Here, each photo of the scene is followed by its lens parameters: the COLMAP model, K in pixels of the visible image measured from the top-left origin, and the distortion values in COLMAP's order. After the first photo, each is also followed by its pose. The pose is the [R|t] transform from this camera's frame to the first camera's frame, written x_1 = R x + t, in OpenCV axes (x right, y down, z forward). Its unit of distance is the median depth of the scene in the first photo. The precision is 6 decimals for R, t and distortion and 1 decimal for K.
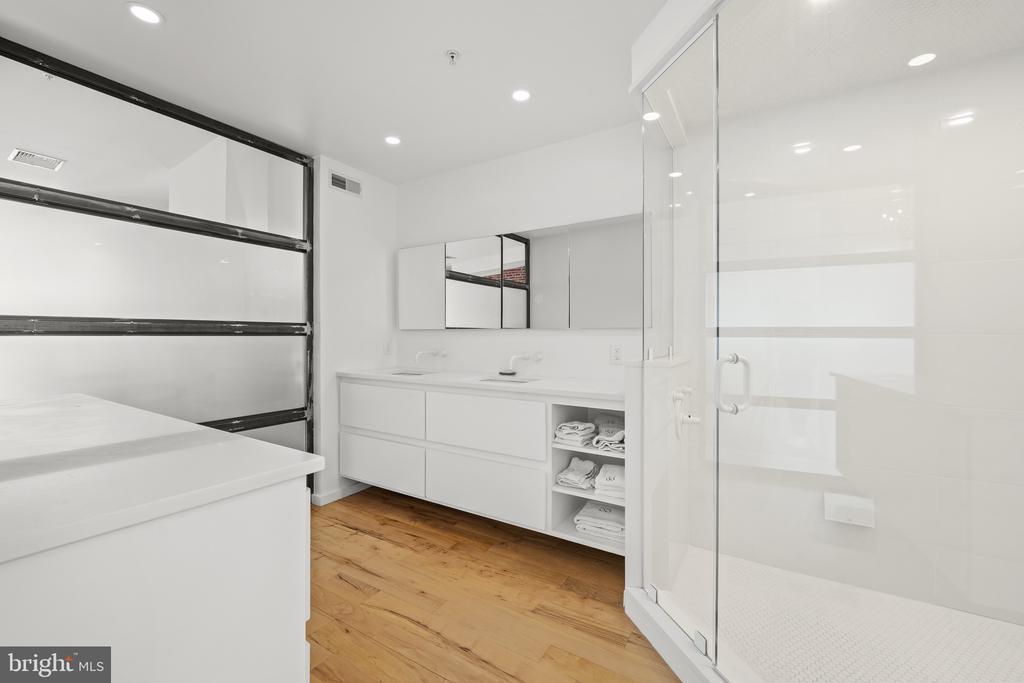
lens RADIAL K [[415.7, 0, 515.0], [0, 415.7, 342.5], [0, 0, 1]] dist [0.000715, -0.000053]
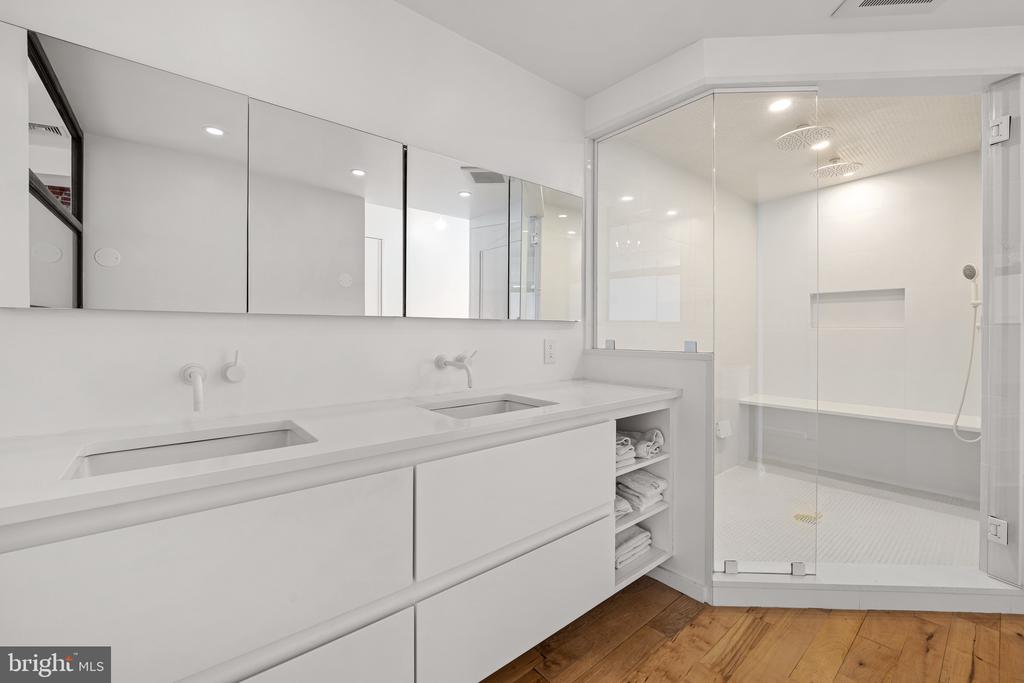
lens RADIAL K [[417.5, 0, 513.4], [0, 417.5, 325.5], [0, 0, 1]] dist [-0.000773, -0.000135]
pose [[0.321369, -0.002050, 0.946952, -0.698755], [0.003600, 0.999993, 0.000943, -0.031805], [-0.946947, 0.003106, 0.321374, 0.924999]]
